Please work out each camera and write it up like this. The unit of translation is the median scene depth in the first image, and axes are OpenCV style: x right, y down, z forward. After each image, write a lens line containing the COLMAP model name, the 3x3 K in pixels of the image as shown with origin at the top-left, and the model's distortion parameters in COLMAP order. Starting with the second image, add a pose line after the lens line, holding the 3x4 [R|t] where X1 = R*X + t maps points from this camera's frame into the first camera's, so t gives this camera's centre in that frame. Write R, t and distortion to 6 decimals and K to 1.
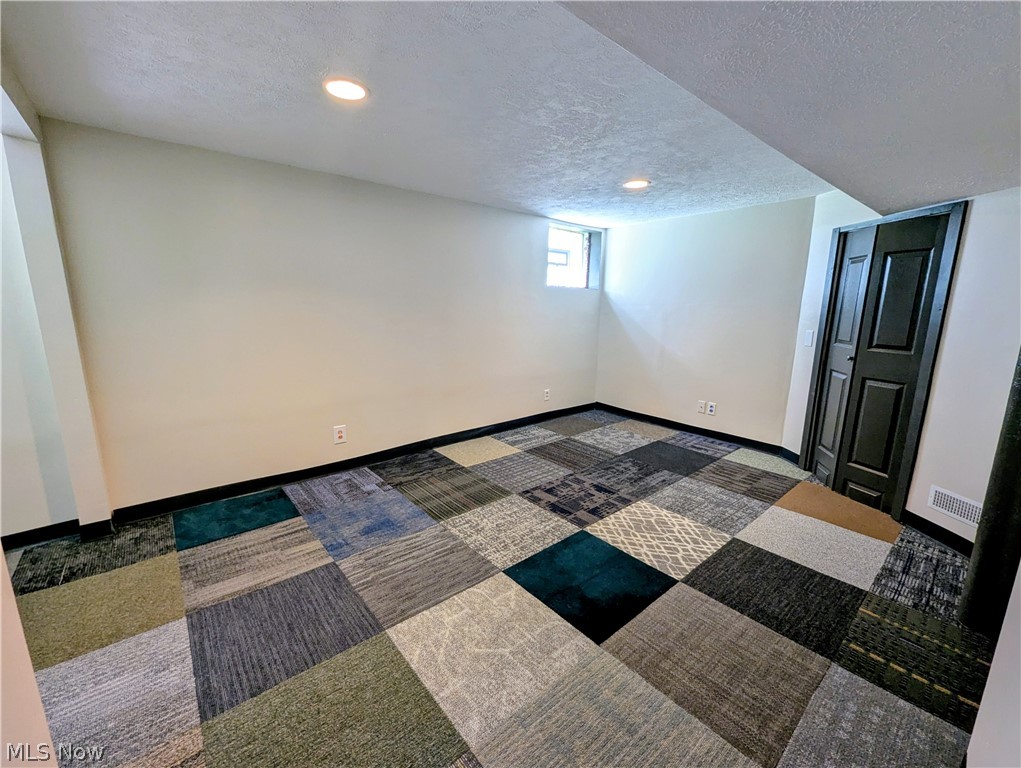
lens RADIAL K [[428.3, 0, 518.7], [0, 428.3, 382.1], [0, 0, 1]] dist [-0.000130, -0.000701]
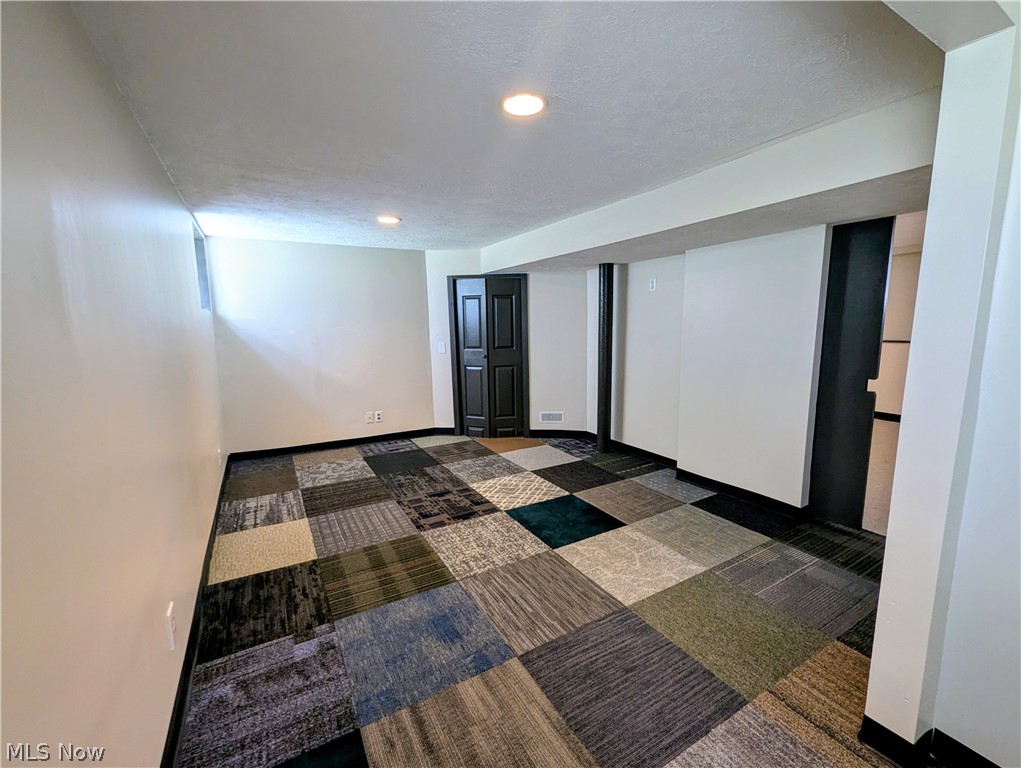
lens RADIAL K [[428.3, 0, 515.1], [0, 428.3, 388.1], [0, 0, 1]] dist [-0.000130, -0.000701]
pose [[0.181800, -0.162592, 0.969800, -0.866367], [0.194207, 0.972747, 0.126679, -0.129129], [-0.963967, 0.165311, 0.208422, 0.584384]]
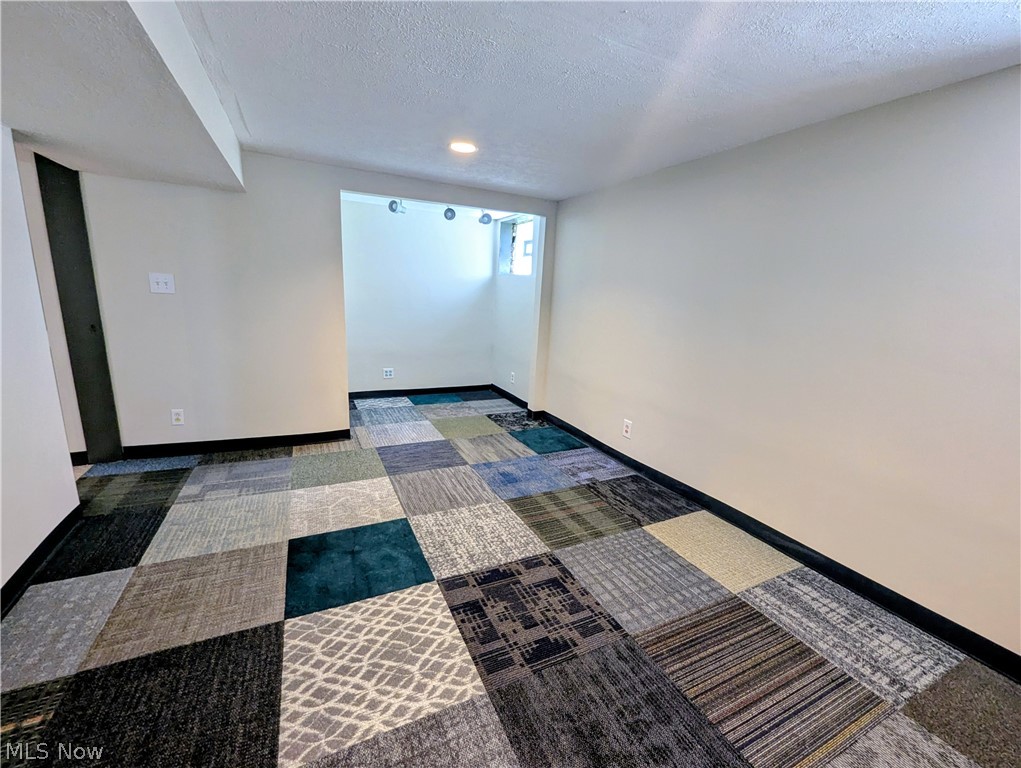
lens RADIAL K [[428.3, 0, 515.3], [0, 428.3, 382.6], [0, 0, 1]] dist [-0.000130, -0.000701]
pose [[-0.255807, 0.173862, -0.950965, 0.703490], [-0.227714, 0.945179, 0.234058, -0.187222], [0.939526, 0.276422, -0.202192, 1.064490]]
